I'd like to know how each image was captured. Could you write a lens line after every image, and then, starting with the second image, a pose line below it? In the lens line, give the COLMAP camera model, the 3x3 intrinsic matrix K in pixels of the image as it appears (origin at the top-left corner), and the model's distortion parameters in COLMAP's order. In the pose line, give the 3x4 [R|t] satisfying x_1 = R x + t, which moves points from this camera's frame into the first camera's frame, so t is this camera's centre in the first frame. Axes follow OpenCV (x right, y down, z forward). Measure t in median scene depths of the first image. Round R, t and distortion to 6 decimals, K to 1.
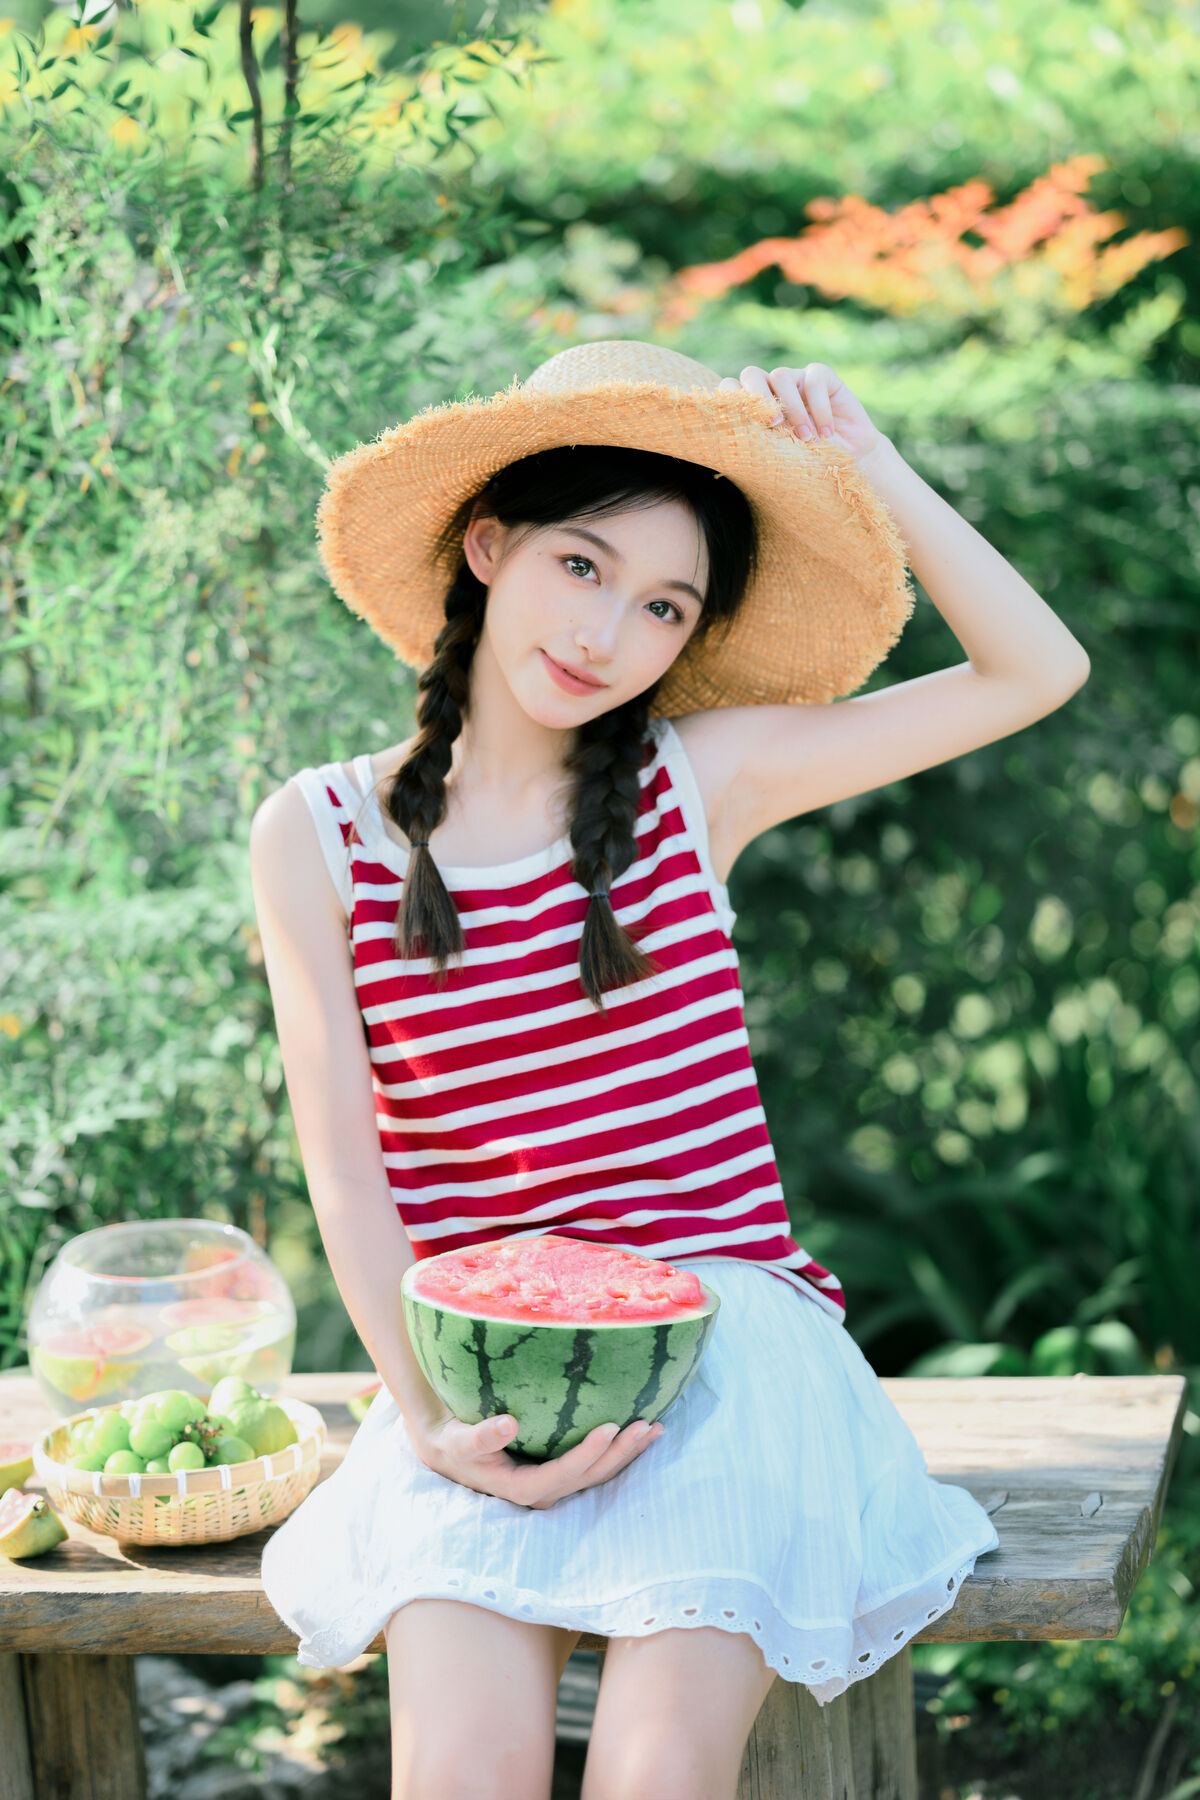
lens RADIAL K [[4434.8, 0, 600.0], [0, 4434.8, 900.0], [0, 0, 1]] dist [0.716202, -11.041235]
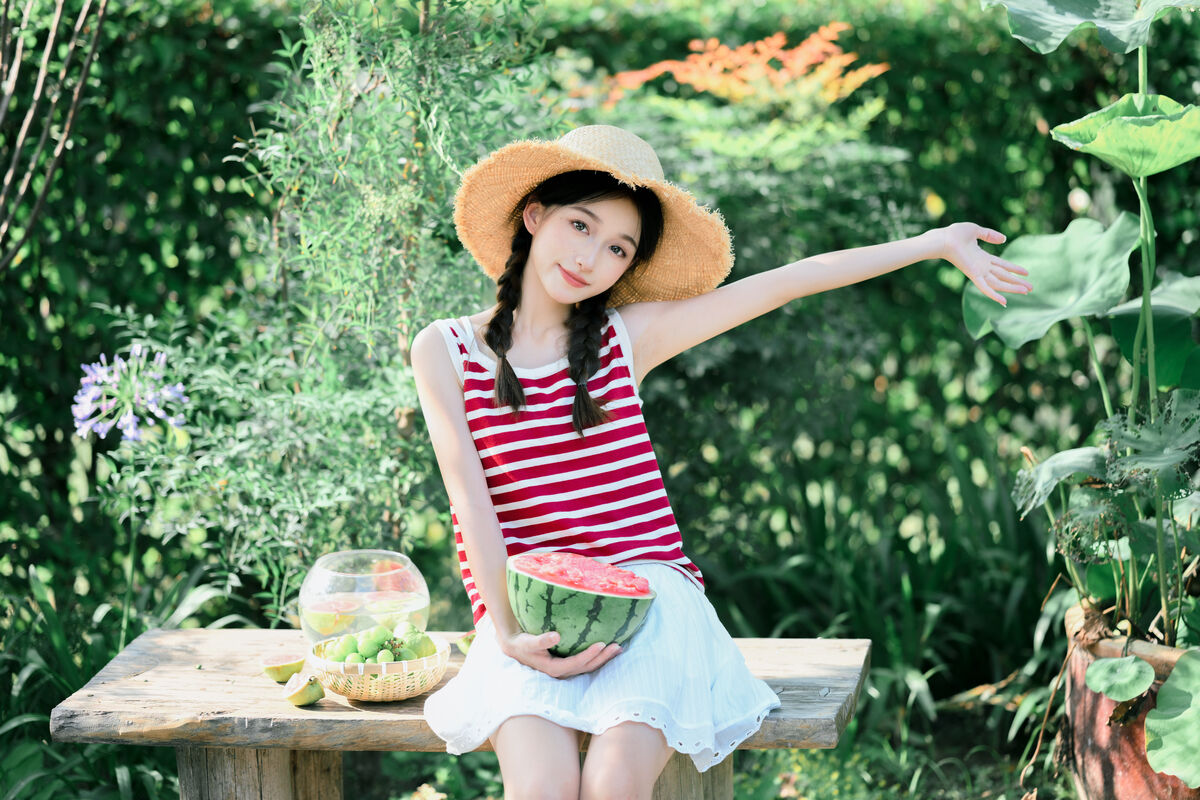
lens RADIAL K [[3054.6, 0, 600.0], [0, 3054.6, 400.0], [0, 0, 1]] dist [-0.064722, 0.107114]
pose [[0.998741, 0.032925, 0.037852, -0.043625], [-0.032068, 0.999220, -0.023050, 0.030848], [-0.038582, 0.021807, 0.999017, -0.341385]]
